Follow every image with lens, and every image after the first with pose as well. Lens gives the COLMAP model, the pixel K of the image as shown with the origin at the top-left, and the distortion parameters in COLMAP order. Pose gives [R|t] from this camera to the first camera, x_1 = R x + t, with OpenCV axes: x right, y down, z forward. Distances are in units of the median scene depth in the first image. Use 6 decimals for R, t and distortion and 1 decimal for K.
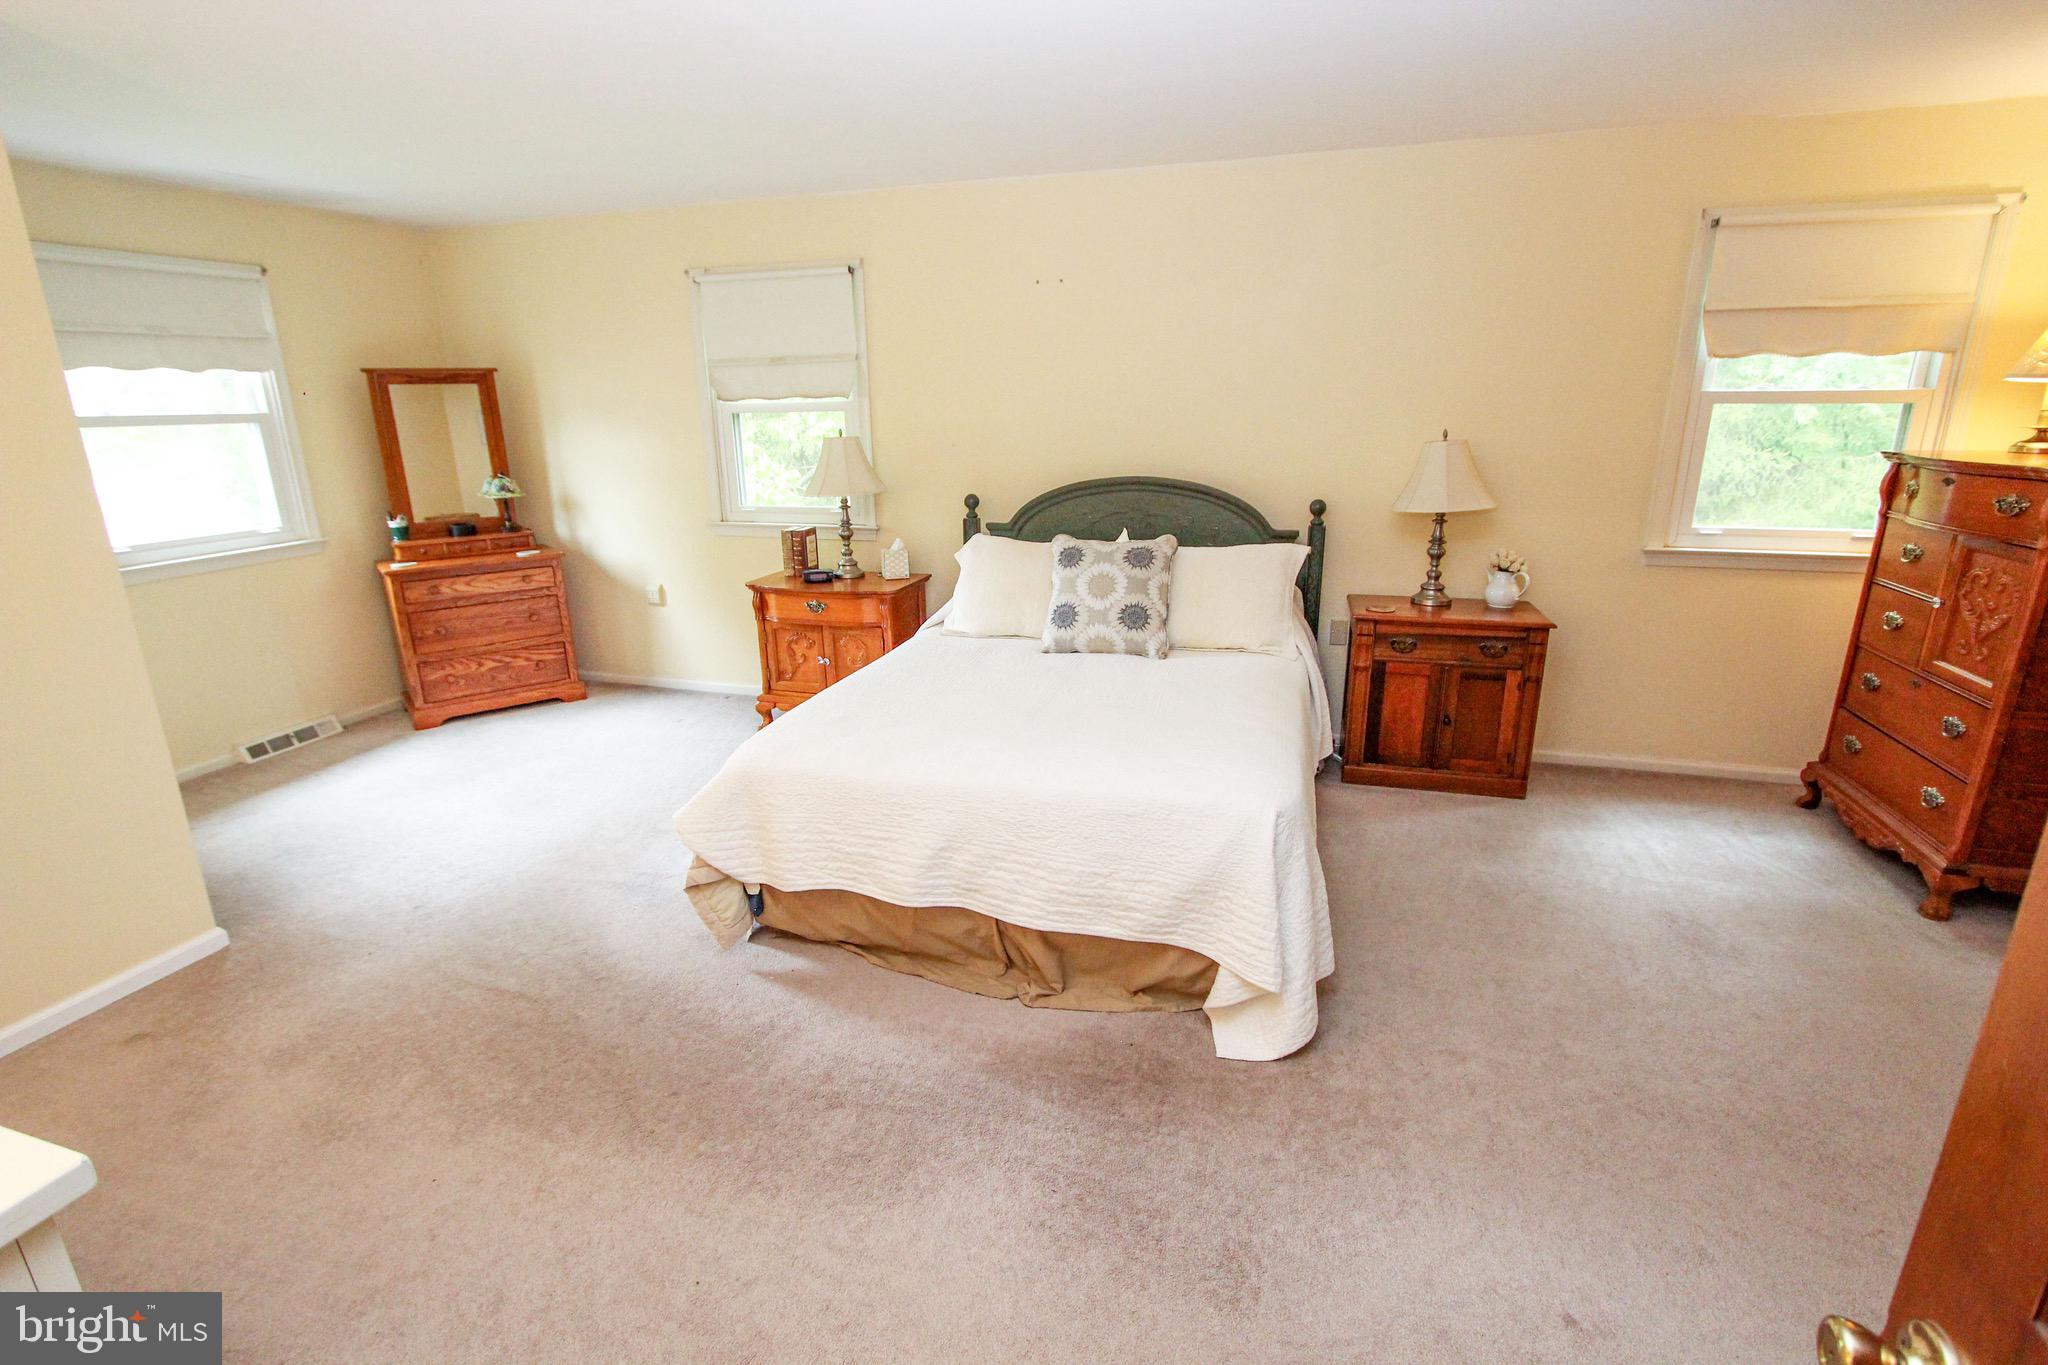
lens RADIAL K [[948.6, 0, 1021.5], [0, 948.6, 680.4], [0, 0, 1]] dist [-0.018628, 0.002575]
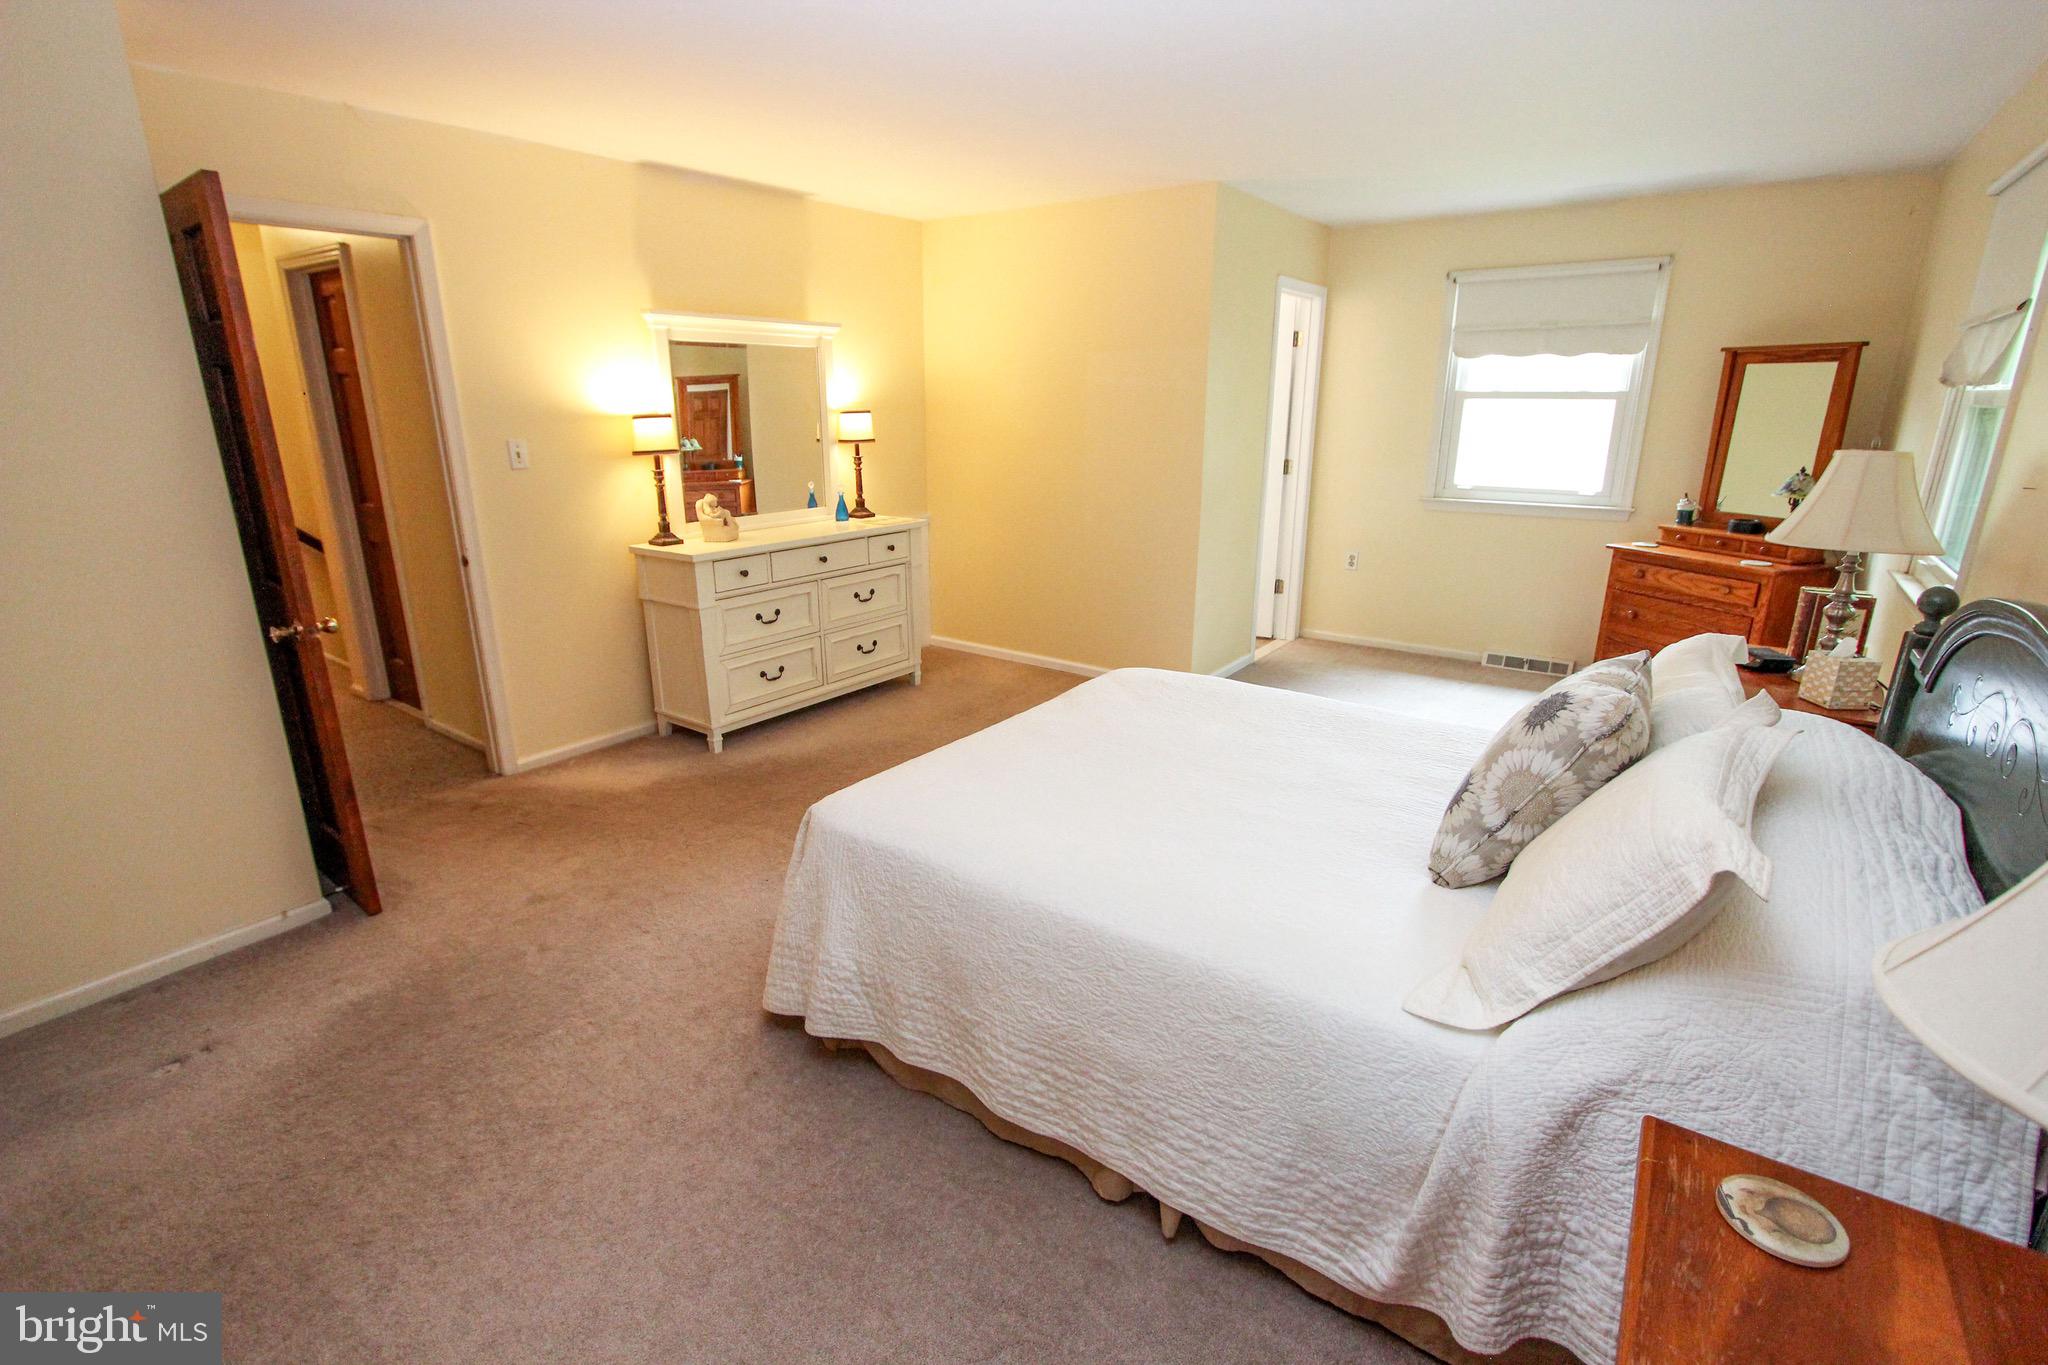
lens RADIAL K [[948.6, 0, 1019.0], [0, 948.6, 683.4], [0, 0, 1]] dist [-0.018628, 0.002575]
pose [[-0.330021, 0.288853, -0.898693, 0.528887], [-0.257276, 0.888468, 0.380044, -0.207209], [0.908237, 0.356635, -0.218898, 0.683146]]
